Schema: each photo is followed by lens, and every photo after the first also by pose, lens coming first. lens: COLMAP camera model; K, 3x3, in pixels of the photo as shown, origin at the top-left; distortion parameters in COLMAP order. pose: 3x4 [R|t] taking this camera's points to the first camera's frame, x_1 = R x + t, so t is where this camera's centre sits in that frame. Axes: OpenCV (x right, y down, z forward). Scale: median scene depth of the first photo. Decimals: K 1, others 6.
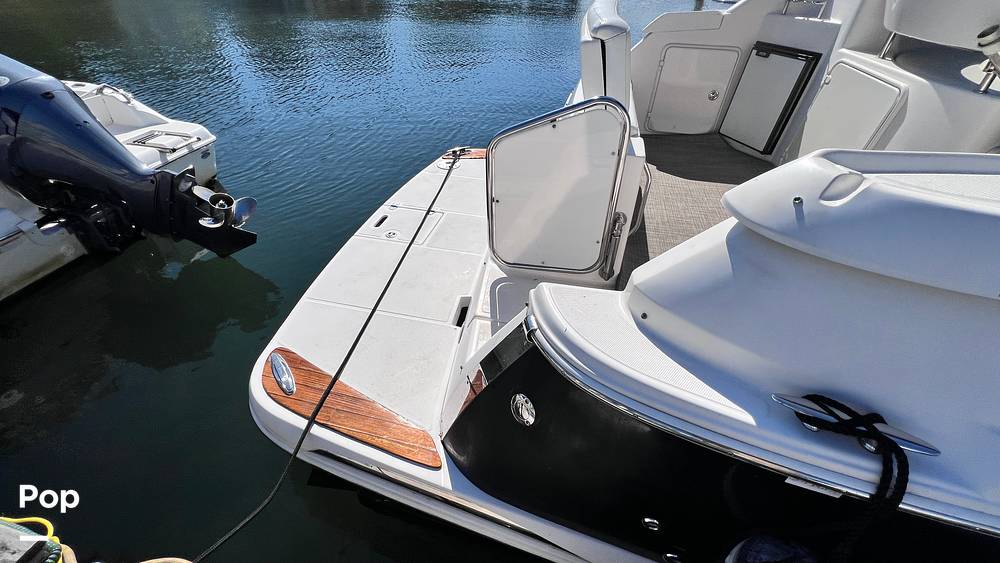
lens RADIAL K [[400.4, 0, 500.0], [0, 400.4, 281.5], [0, 0, 1]] dist [-0.000349, 0.000216]
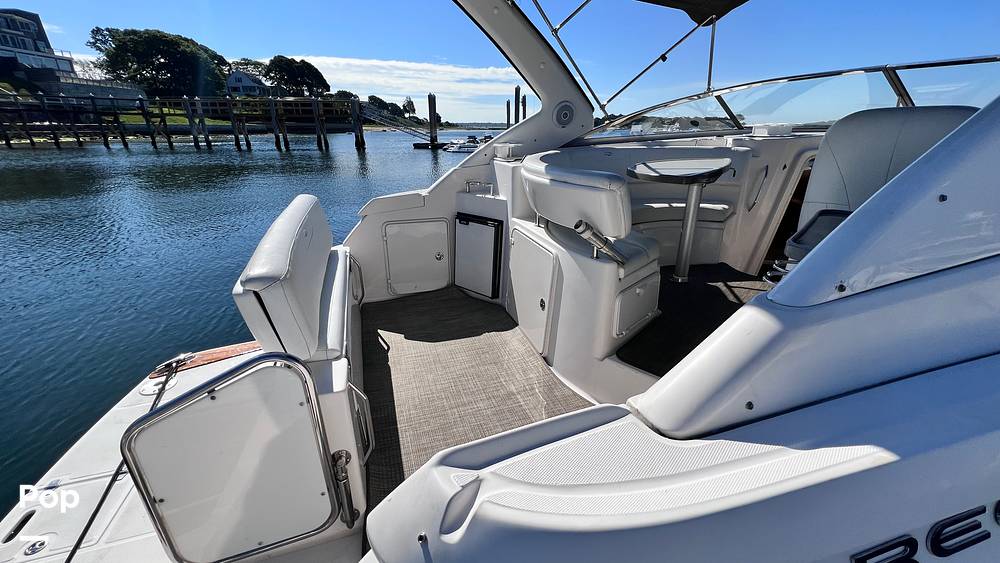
lens RADIAL K [[400.4, 0, 500.0], [0, 400.4, 281.5], [0, 0, 1]] dist [-0.000349, 0.000216]
pose [[0.858881, -0.204124, 0.469741, 0.166192], [0.331794, 0.920431, -0.206688, -0.134899], [-0.390175, 0.333378, 0.858267, -0.000585]]
